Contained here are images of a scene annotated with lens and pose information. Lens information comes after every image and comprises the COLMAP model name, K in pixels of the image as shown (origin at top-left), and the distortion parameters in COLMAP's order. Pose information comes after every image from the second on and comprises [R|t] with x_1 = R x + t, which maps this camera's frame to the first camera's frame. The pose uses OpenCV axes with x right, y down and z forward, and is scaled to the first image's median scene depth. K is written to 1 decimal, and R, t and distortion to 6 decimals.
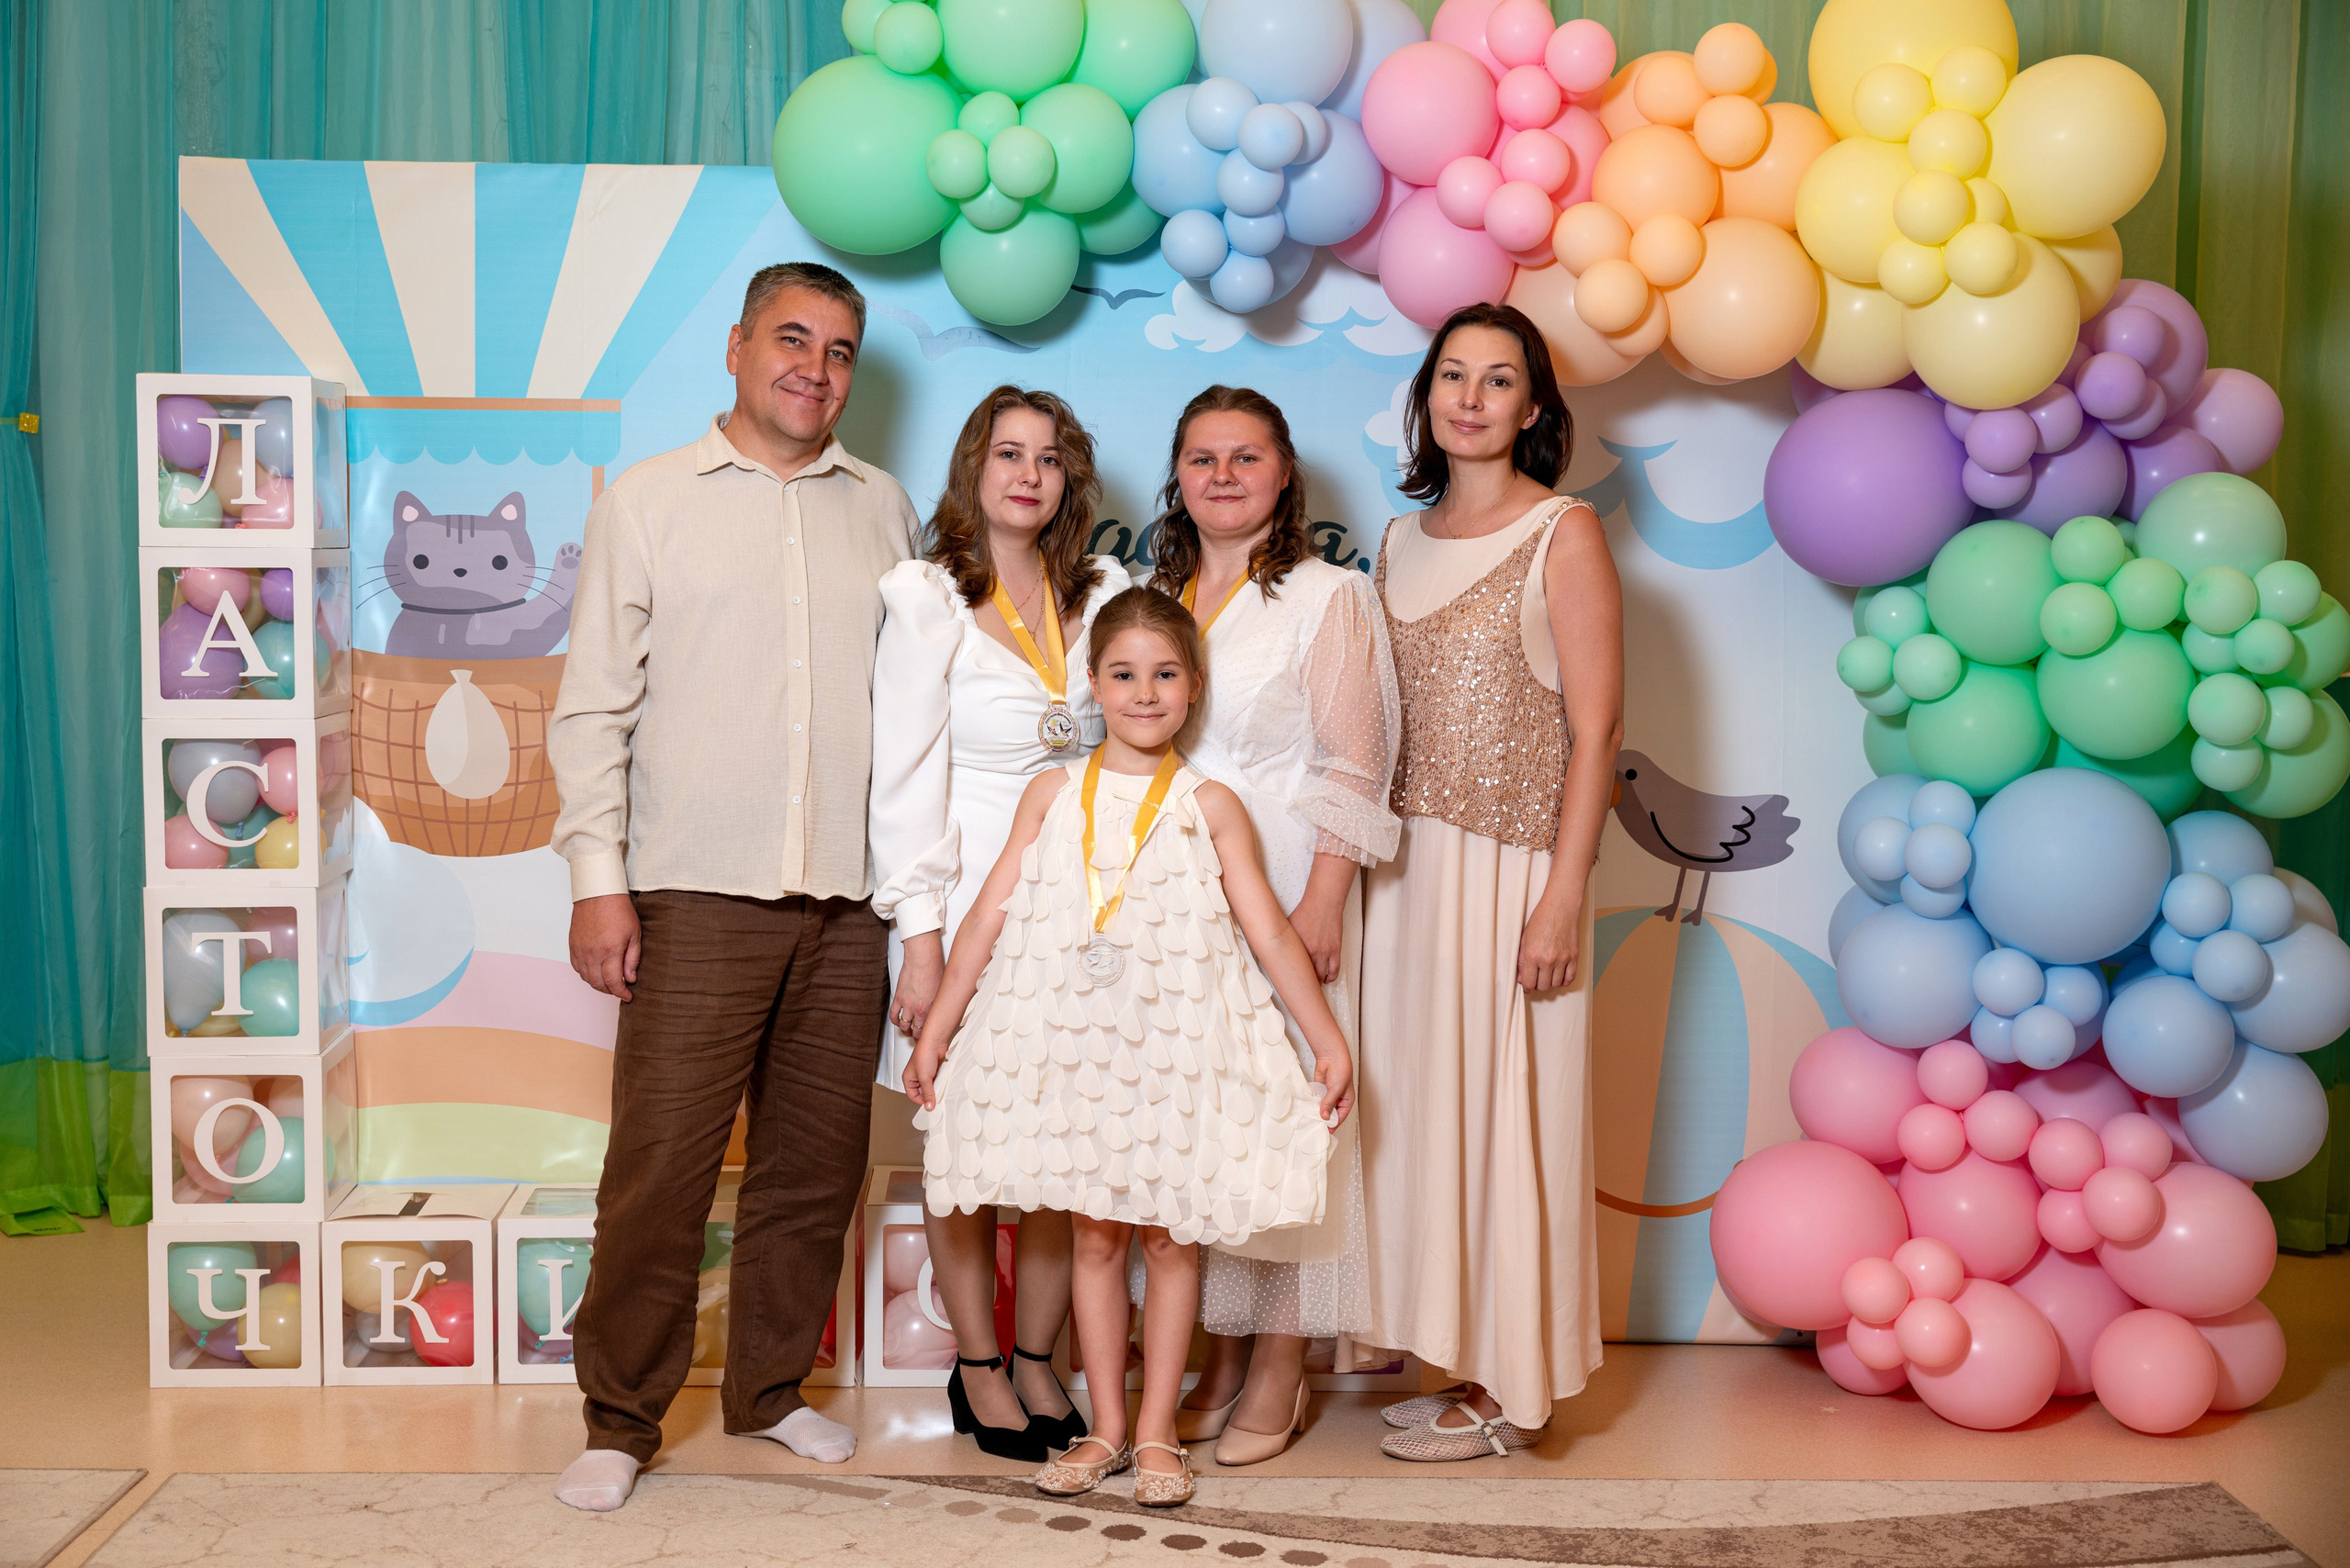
lens RADIAL K [[2827.5, 0, 1114.9], [0, 2827.5, 768.0], [0, 0, 1]] dist [0.013029, 0.007294]
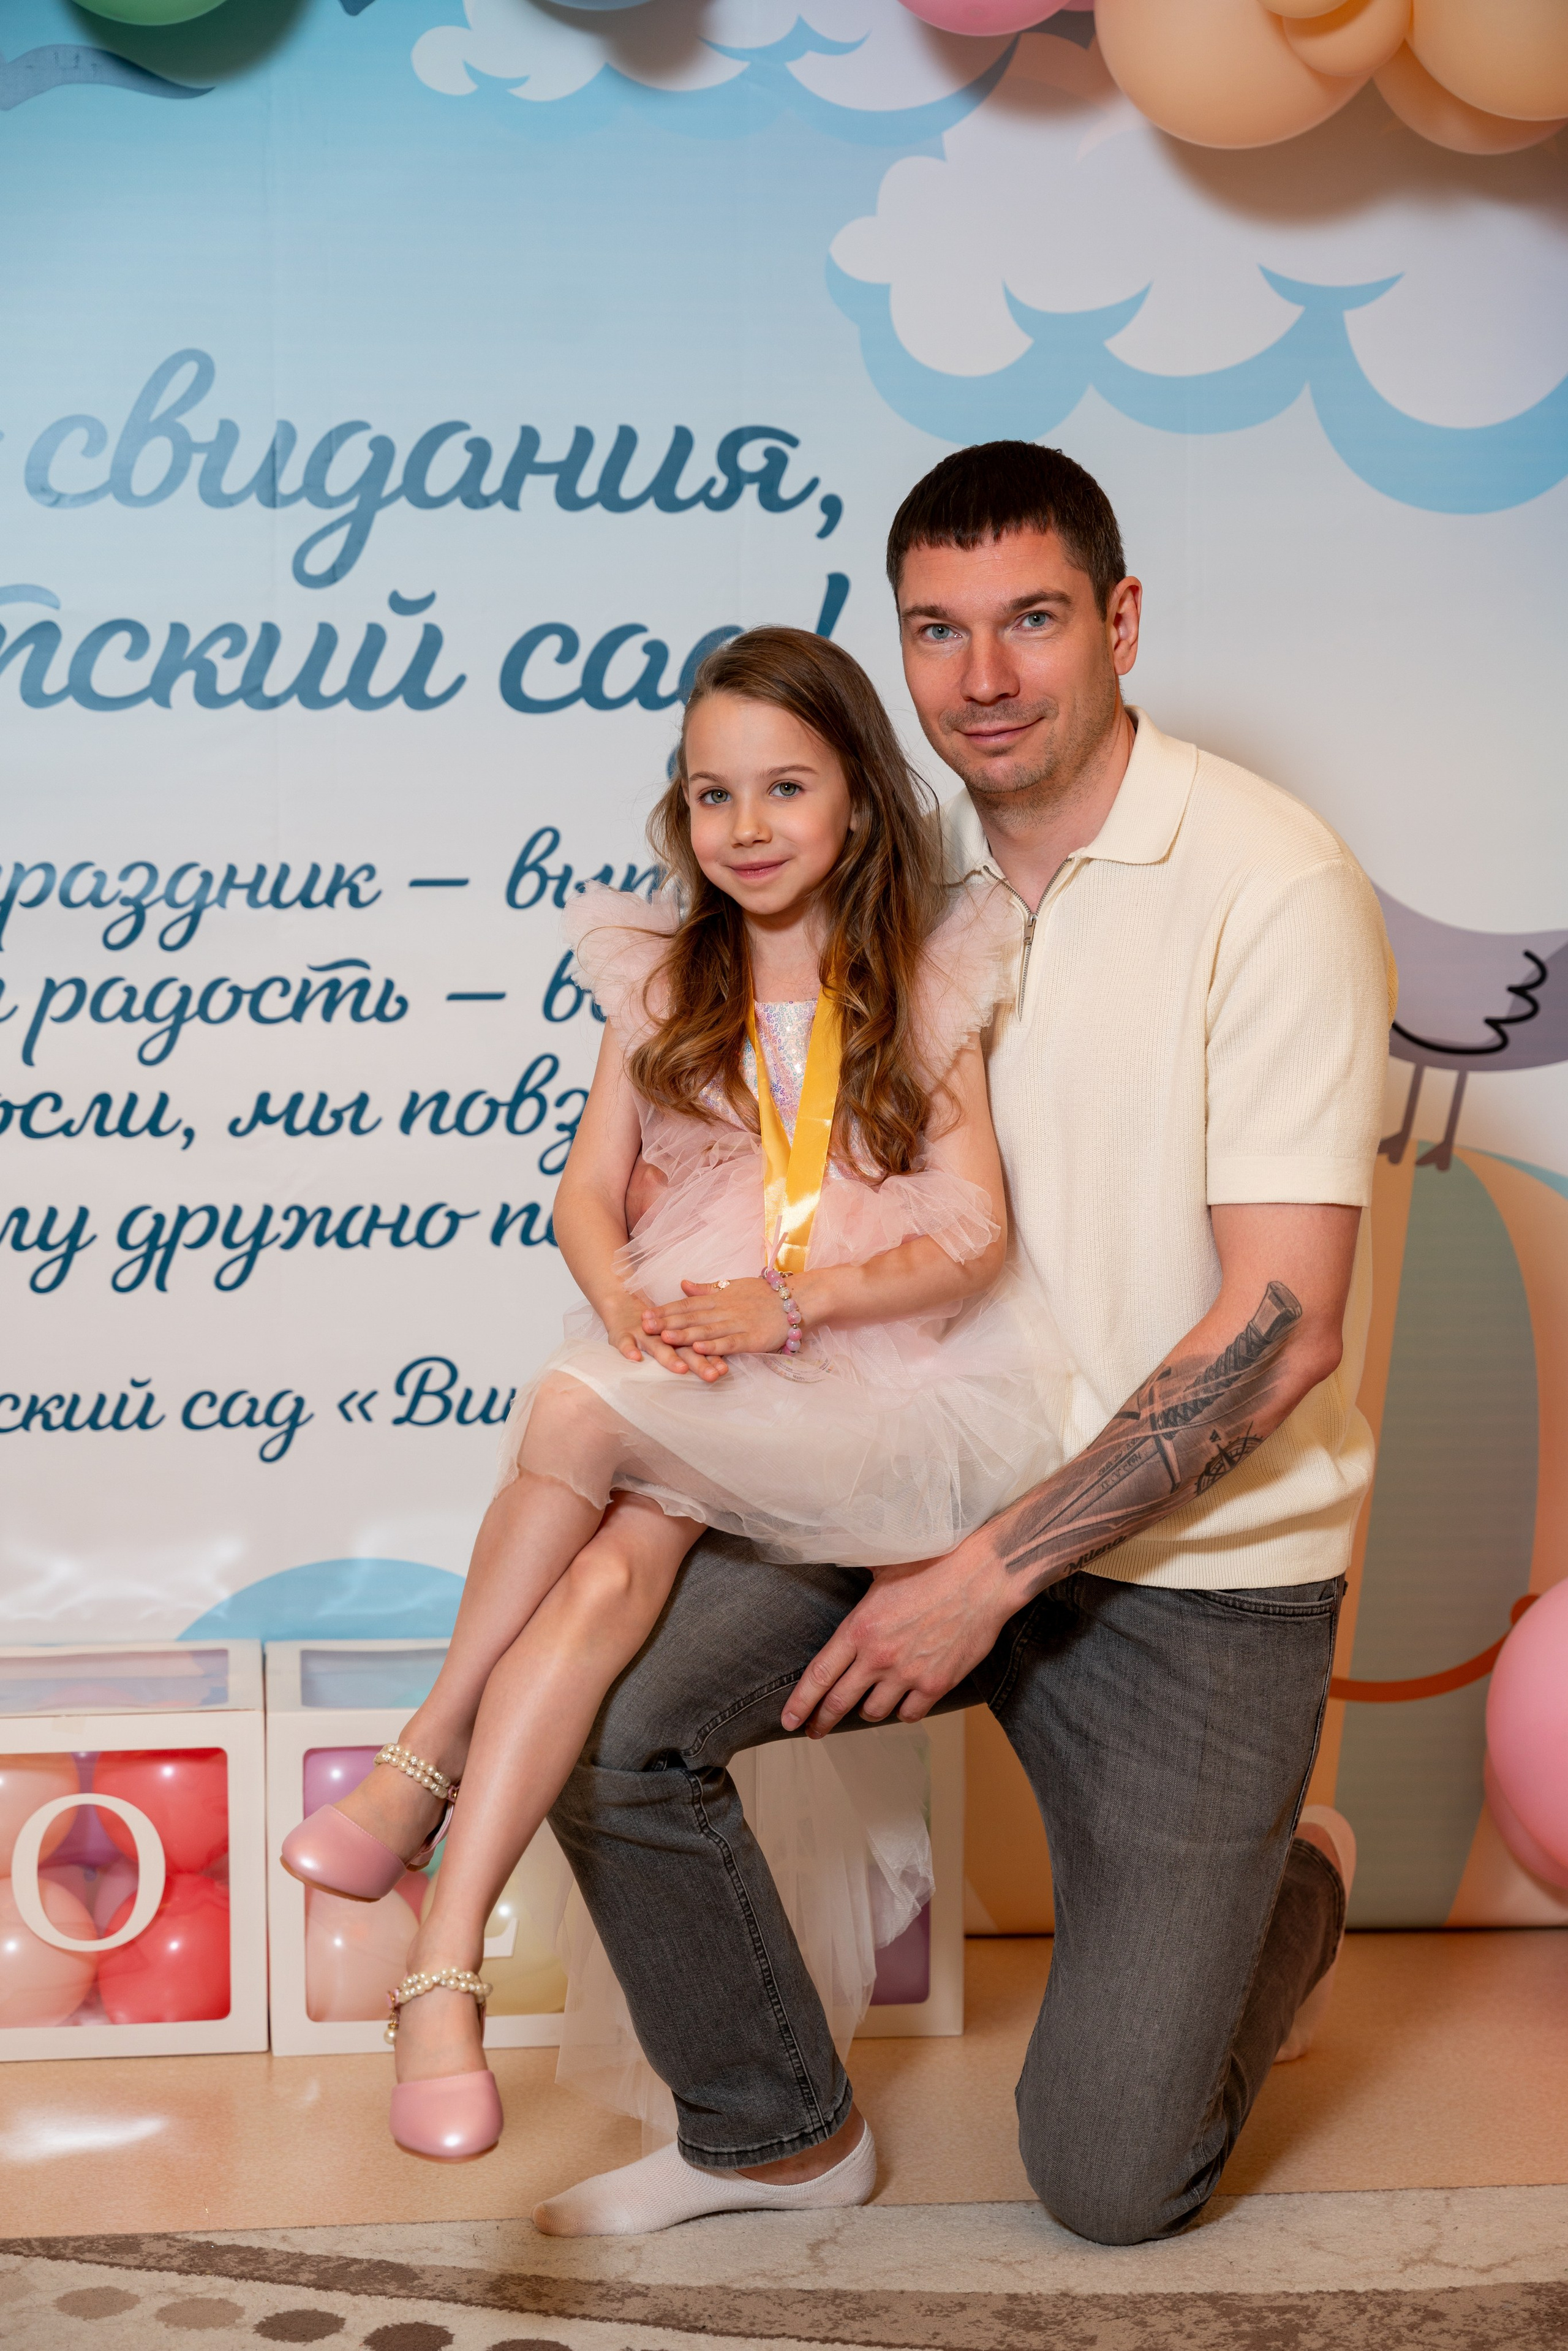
lens RADIAL K [[4214.0, 0, 782.3], [0, 4214.0, 1255.4], [0, 0, 1]] dist [0.059109, -0.005834]
pose [[0.995828, -0.018760, 0.089300, 0.005064], [0.014962, 0.998963, 0.043008, 0.038440], [-0.090015, -0.041492, 0.995076, 0.216460]]
